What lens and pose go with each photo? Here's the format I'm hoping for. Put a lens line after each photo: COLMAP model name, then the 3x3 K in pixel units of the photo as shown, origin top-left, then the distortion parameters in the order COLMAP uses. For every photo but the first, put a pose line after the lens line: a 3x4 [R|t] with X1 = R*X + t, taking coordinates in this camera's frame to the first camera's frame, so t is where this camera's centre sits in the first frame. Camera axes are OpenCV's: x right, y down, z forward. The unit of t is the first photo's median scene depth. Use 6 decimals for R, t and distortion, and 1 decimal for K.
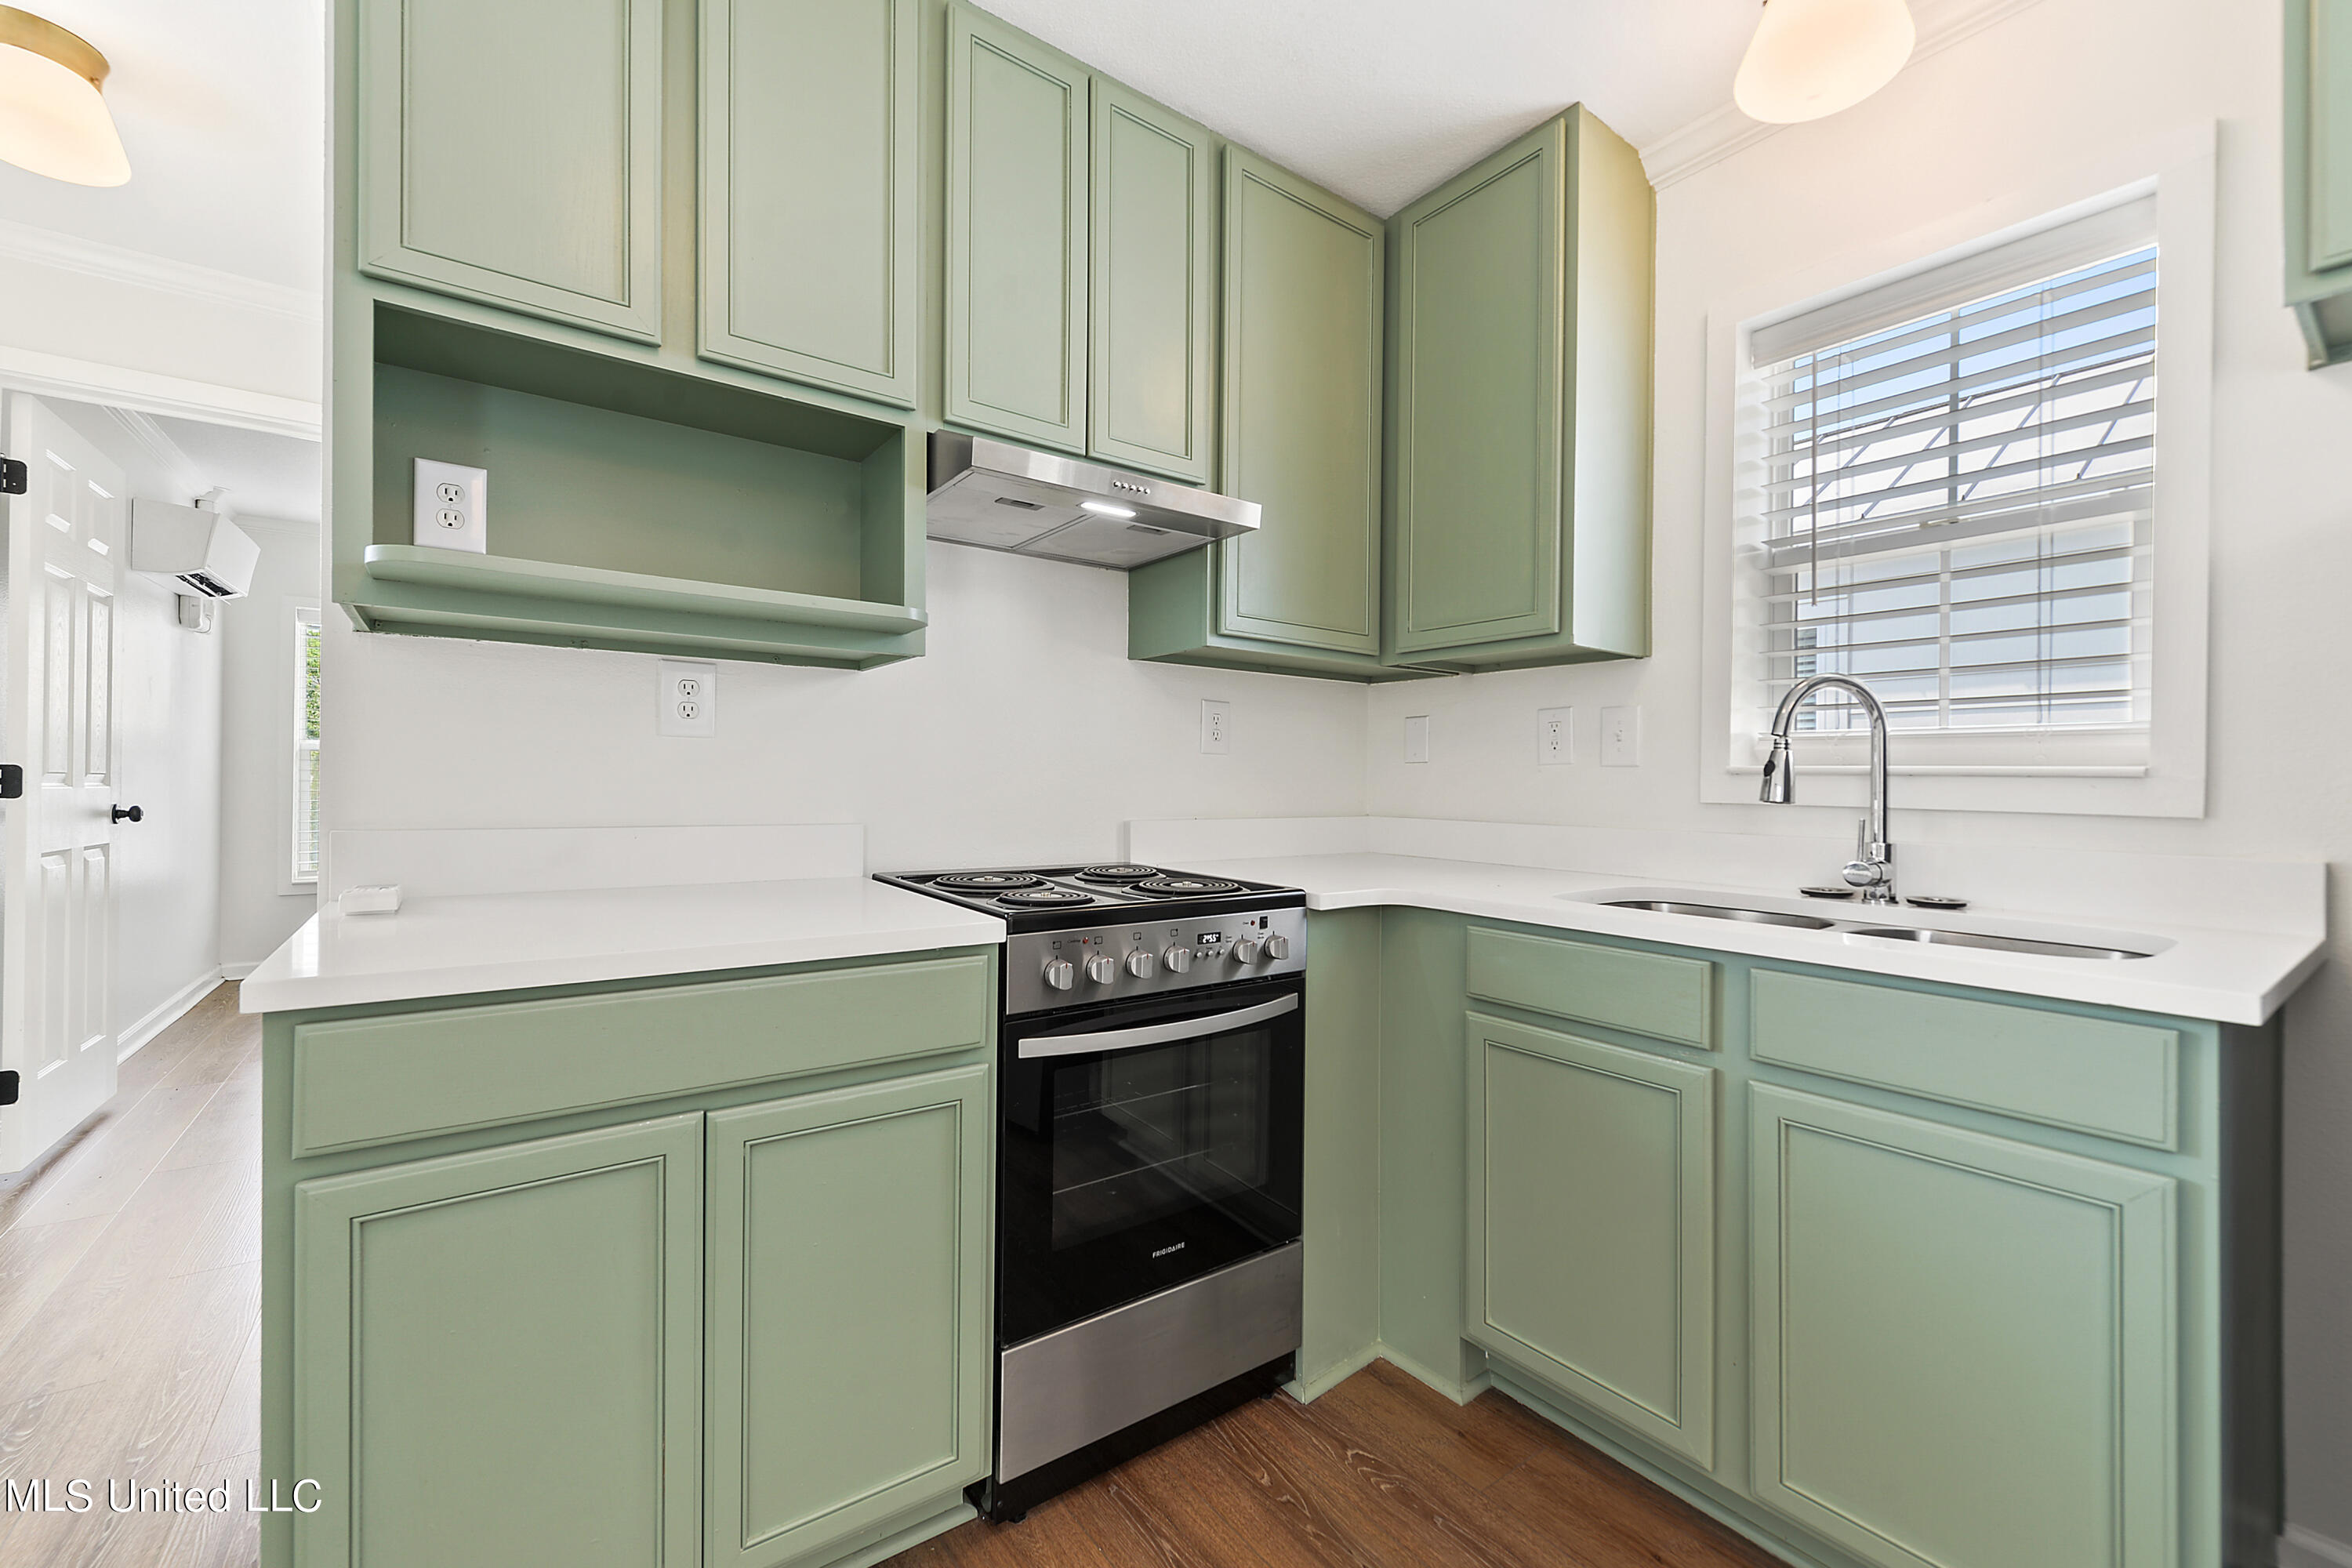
lens RADIAL K [[936.5, 0, 1159.5], [0, 936.5, 790.0], [0, 0, 1]] dist [0.004087, 0.000108]
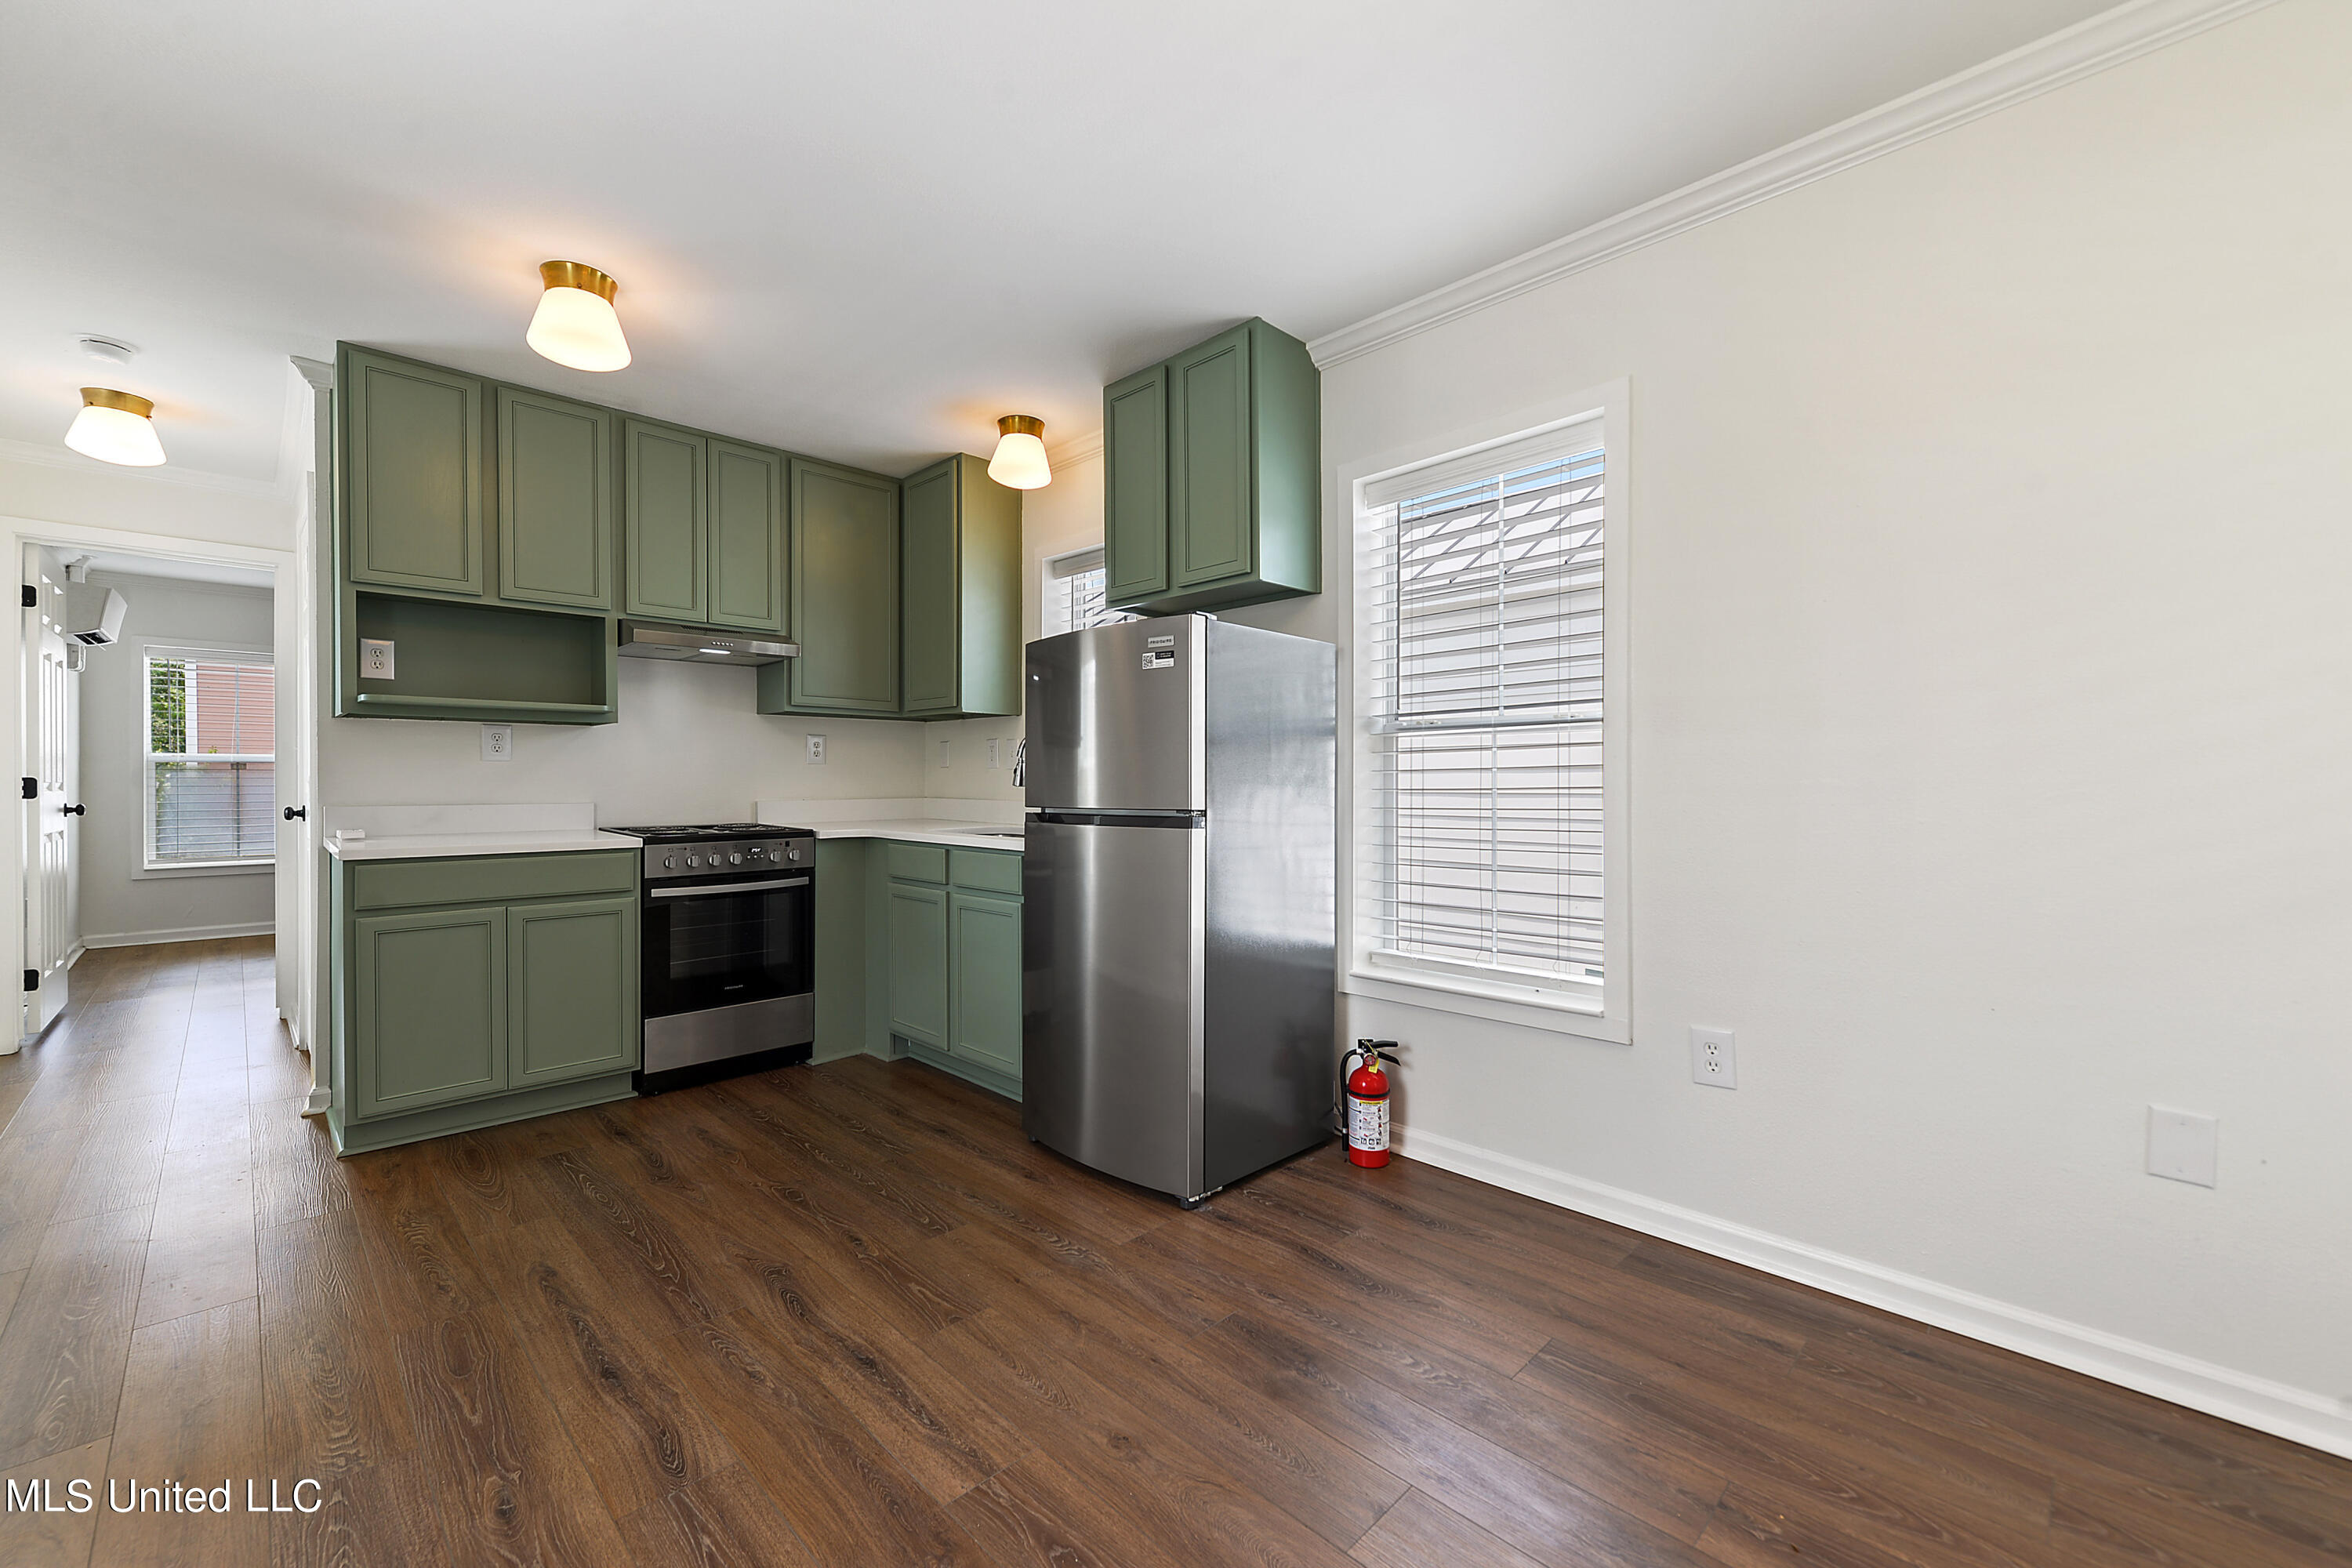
lens RADIAL K [[936.5, 0, 1165.8], [0, 936.5, 783.0], [0, 0, 1]] dist [0.004087, 0.000108]
pose [[0.988356, -0.013443, 0.151561, 0.658316], [0.013524, 0.999908, 0.000499, 0.010727], [-0.151554, 0.001556, 0.988448, -1.306928]]
